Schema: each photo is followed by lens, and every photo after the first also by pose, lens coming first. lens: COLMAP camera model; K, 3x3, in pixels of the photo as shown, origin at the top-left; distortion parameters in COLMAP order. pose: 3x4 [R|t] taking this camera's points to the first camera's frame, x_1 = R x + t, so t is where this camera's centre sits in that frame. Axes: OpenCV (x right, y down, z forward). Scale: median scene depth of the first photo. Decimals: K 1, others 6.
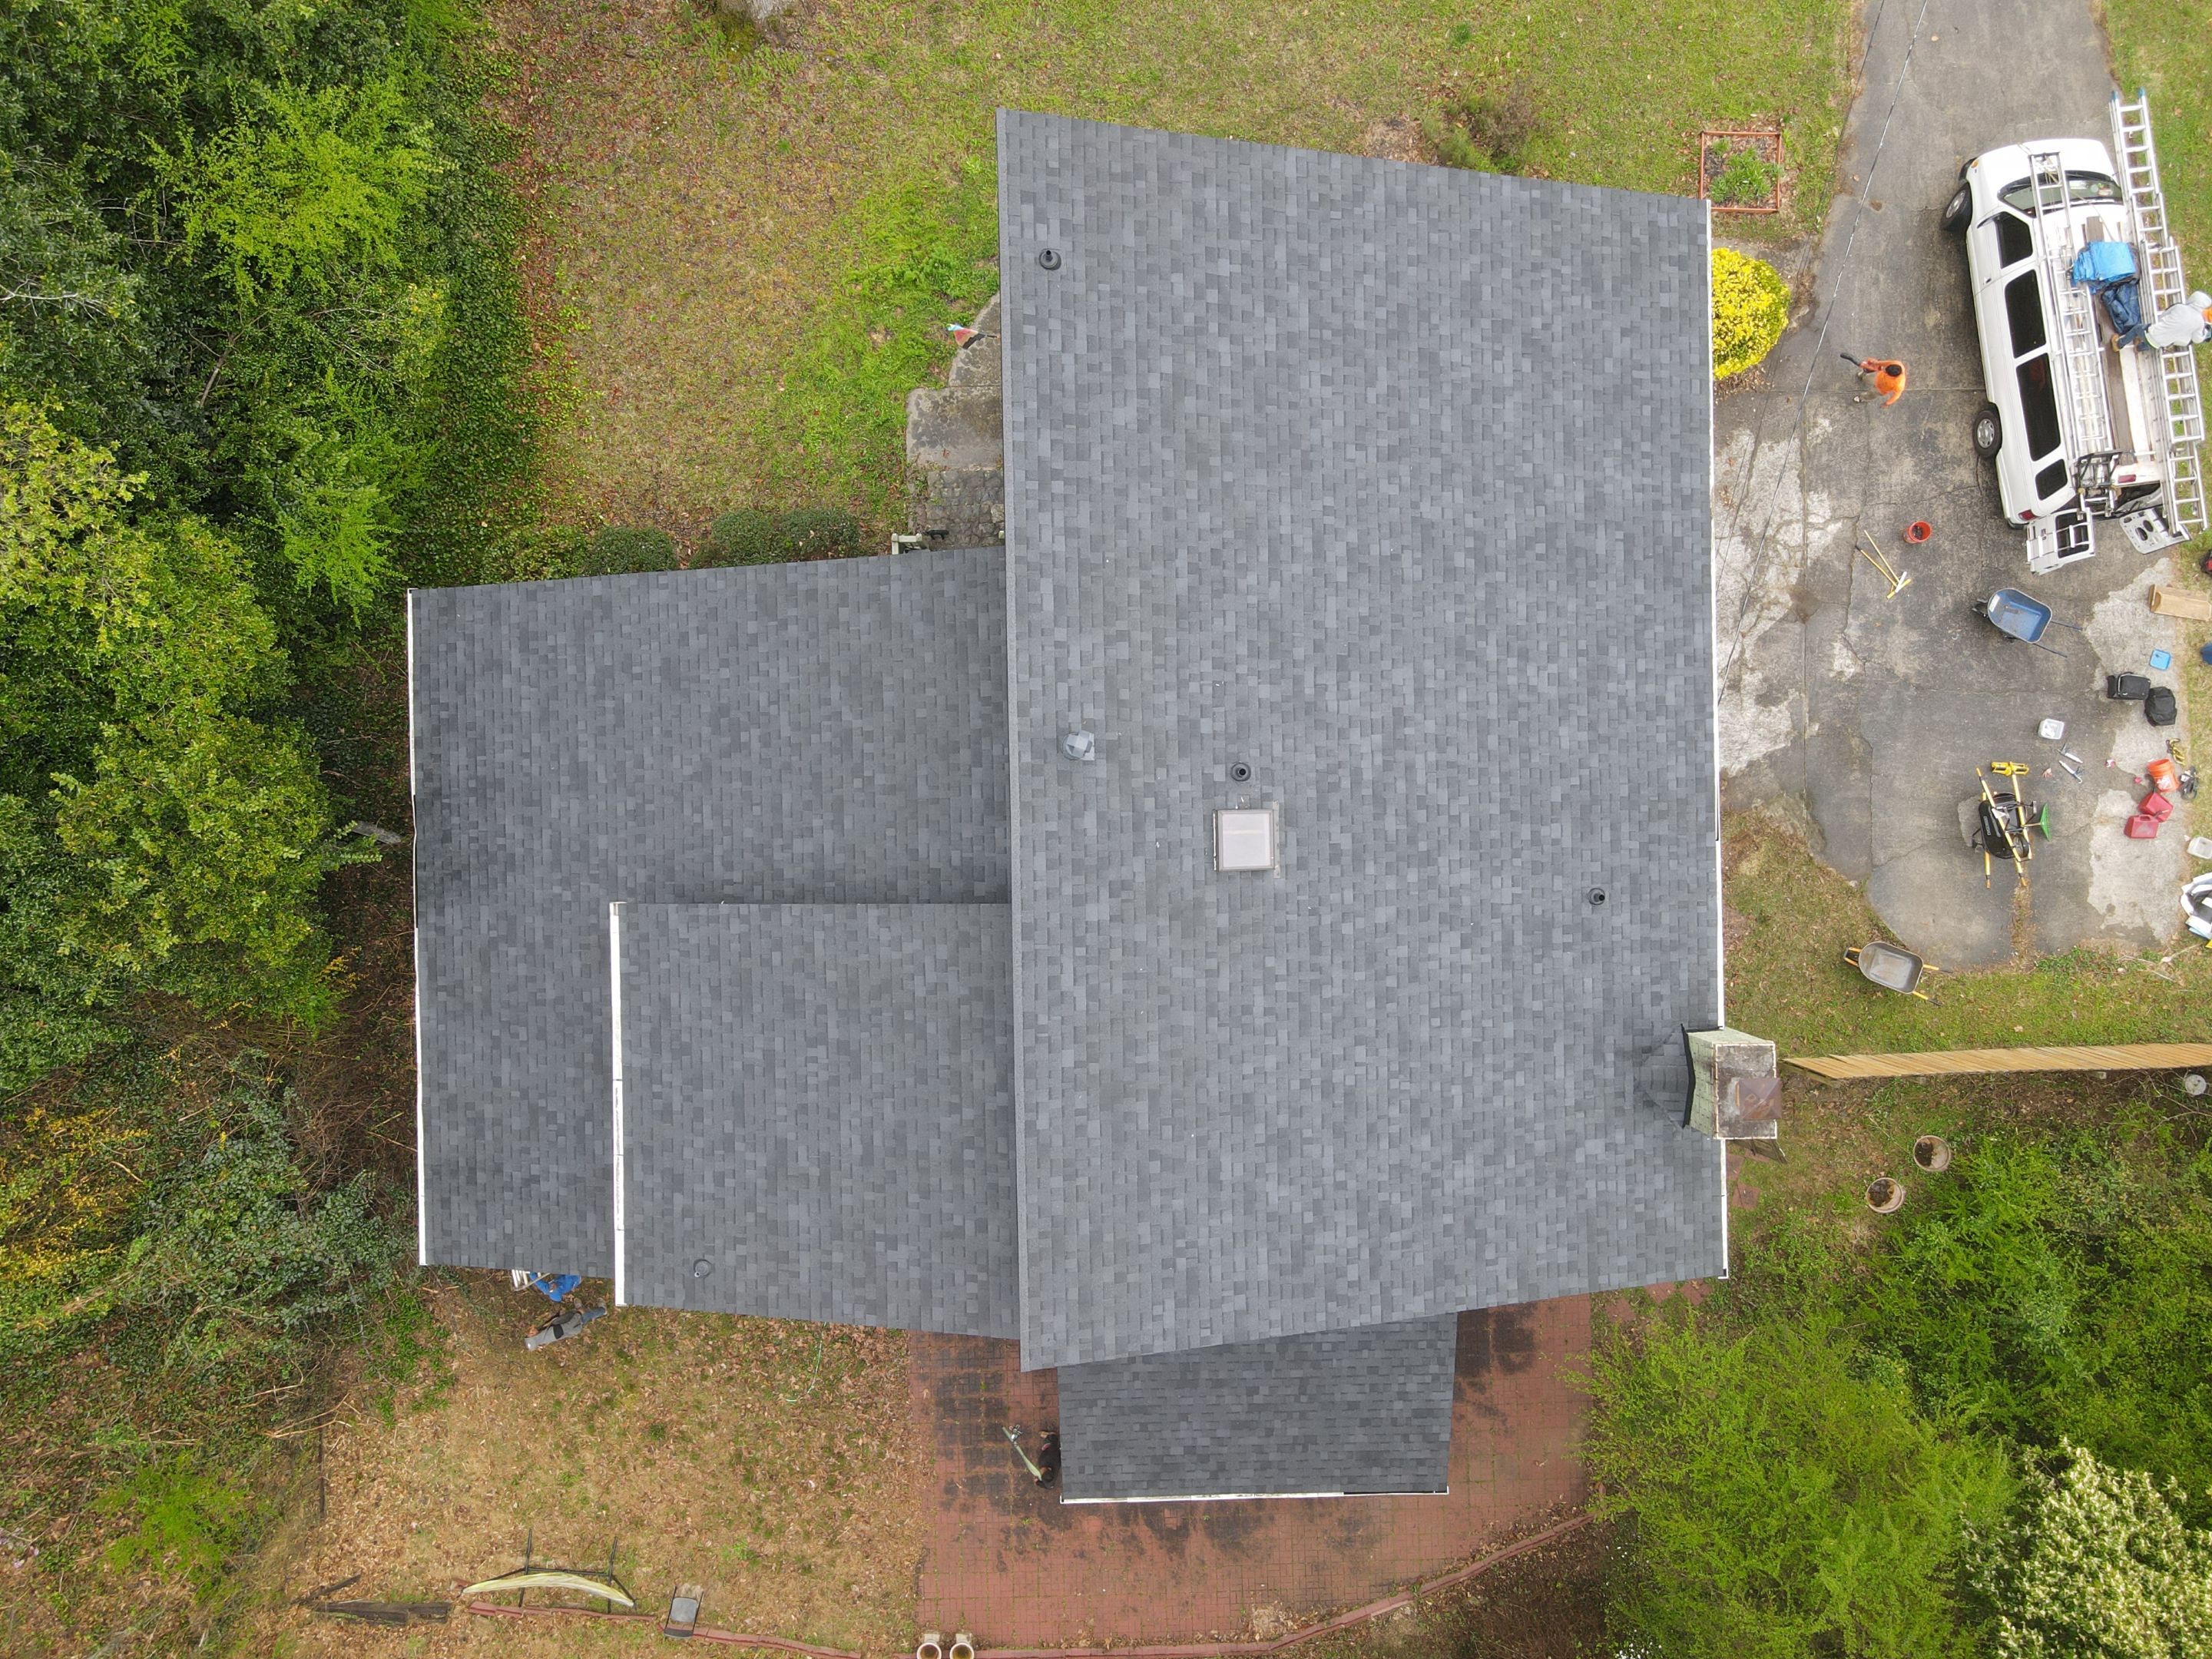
lens RADIAL K [[1632.3, 0, 1107.0], [0, 1632.3, 817.1], [0, 0, 1]] dist [-0.014577, 0.049555]
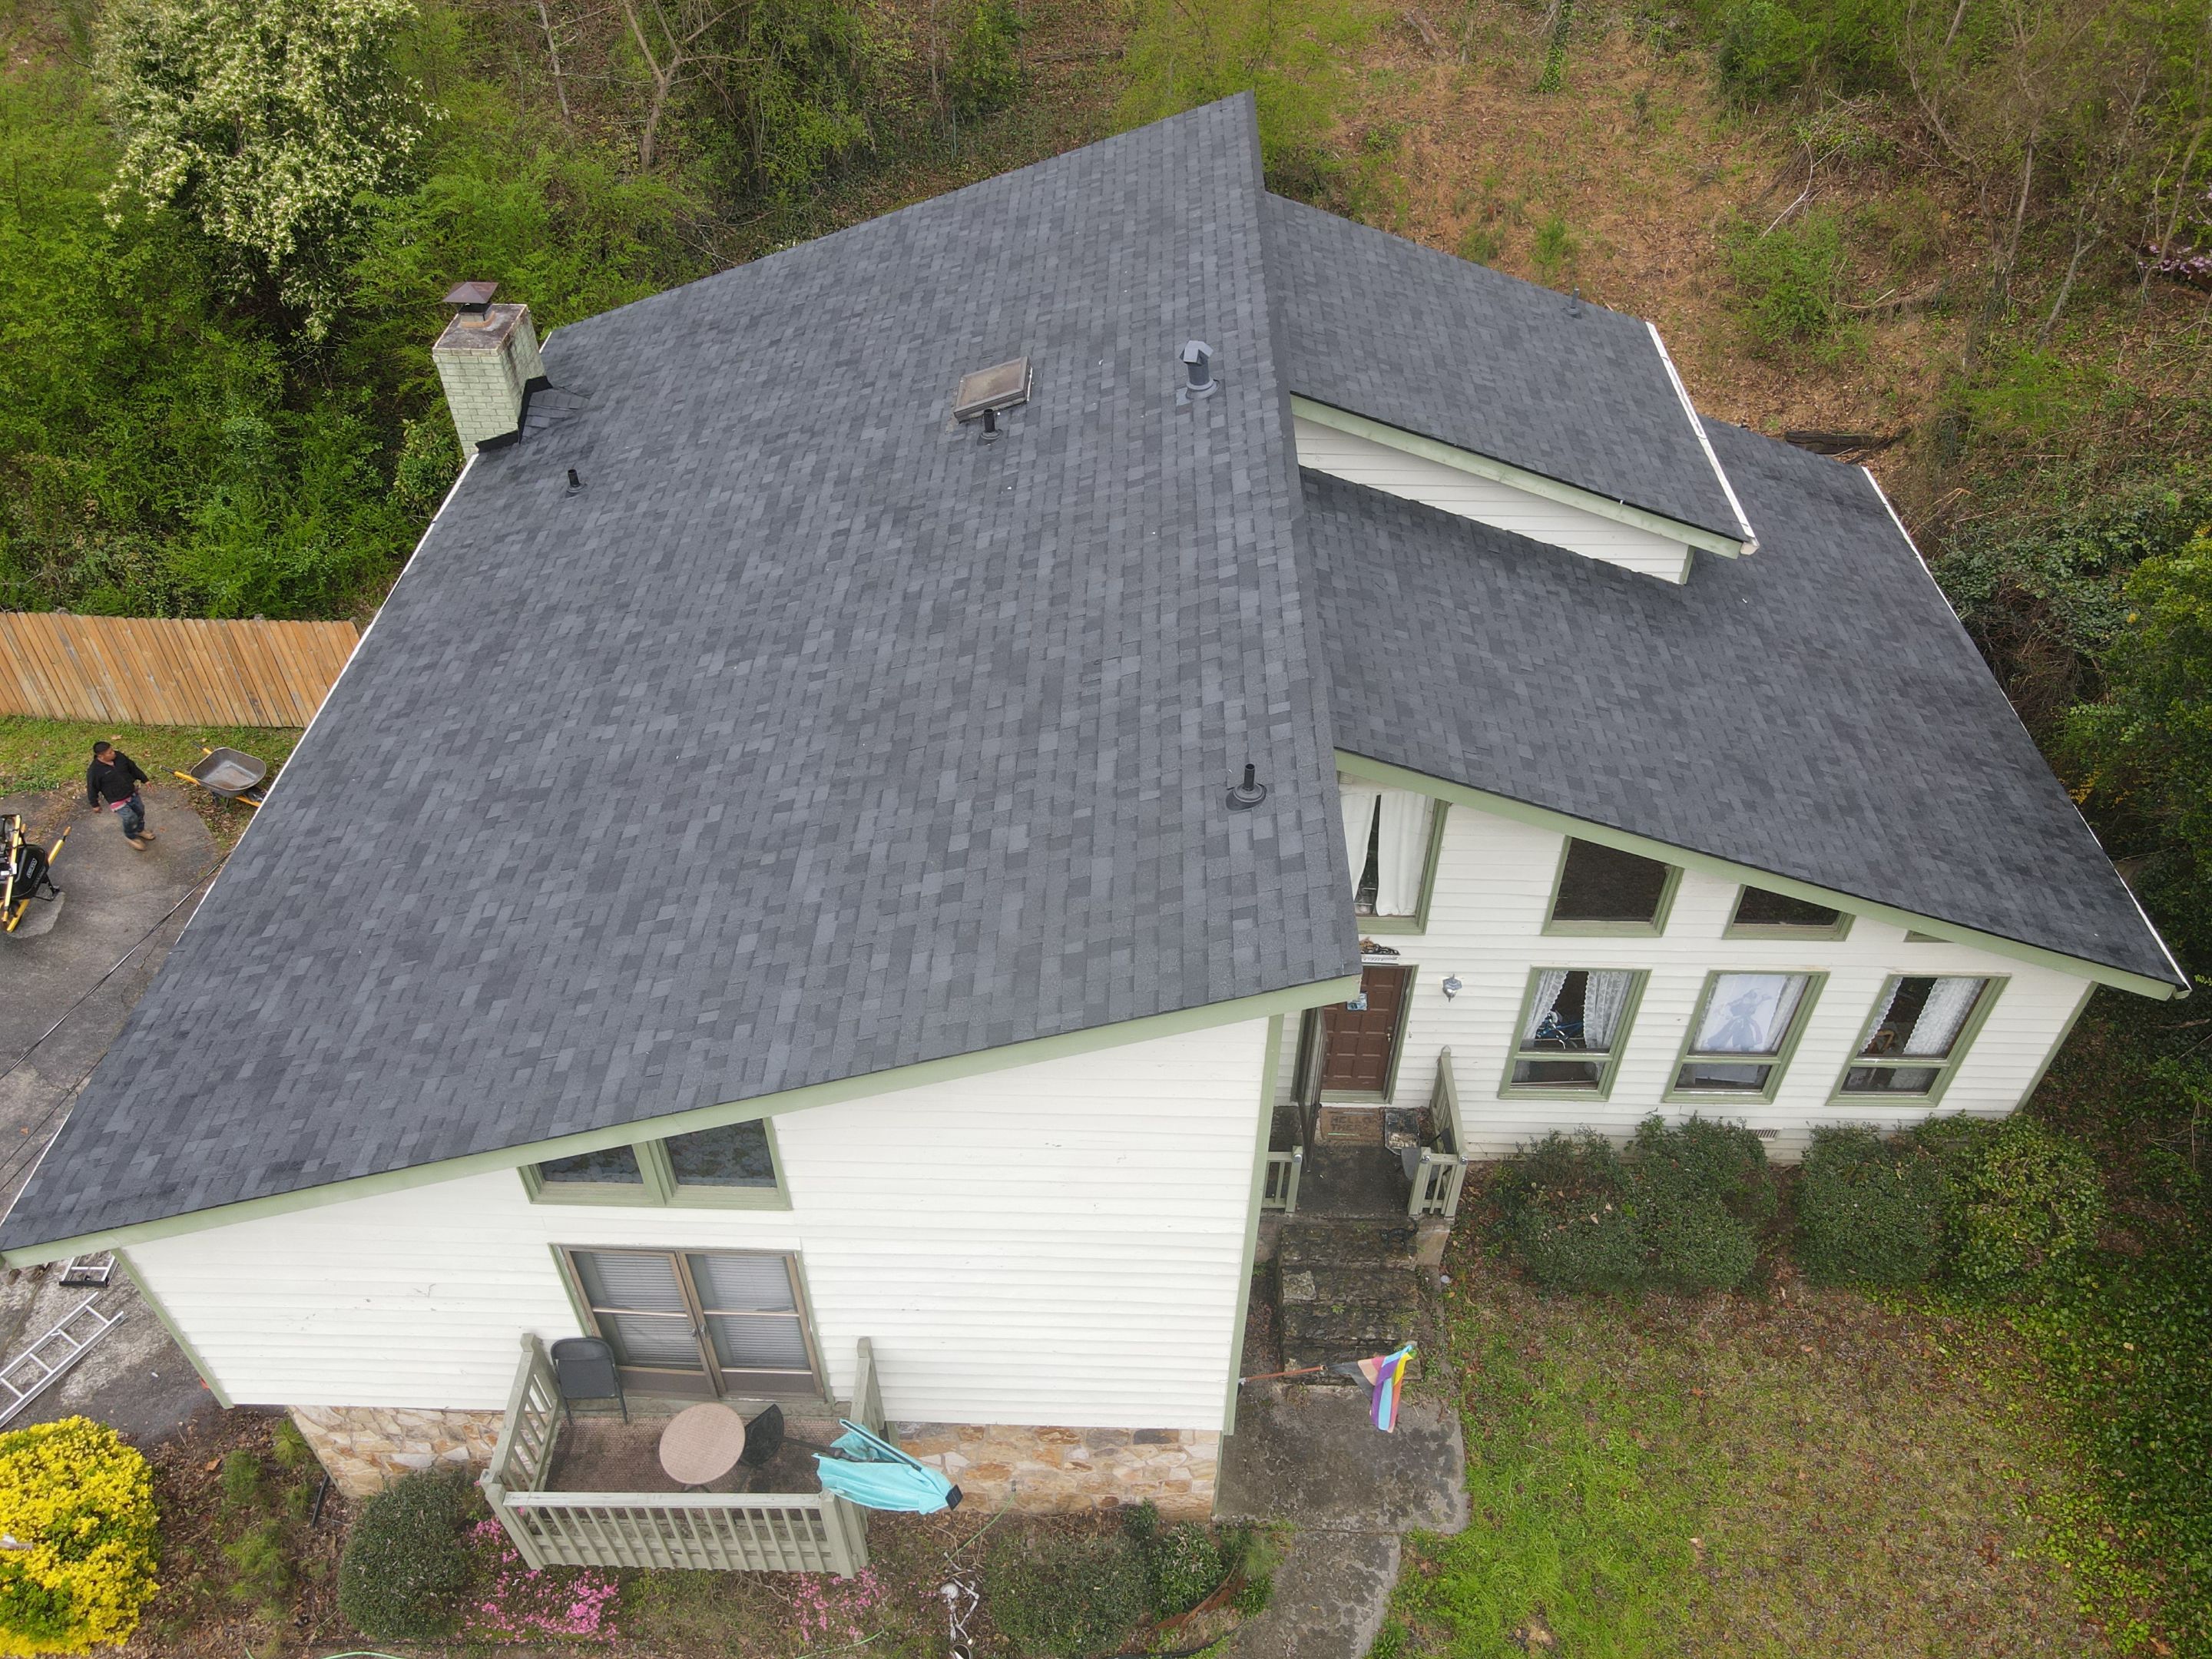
lens RADIAL K [[1599.7, 0, 1097.9], [0, 1599.7, 829.0], [0, 0, 1]] dist [0.031571, -0.032323]
pose [[-0.998865, -0.034277, 0.033084, -0.002026], [0.047573, -0.681193, 0.730557, -0.613492], [-0.002505, 0.731301, 0.682050, 0.519400]]
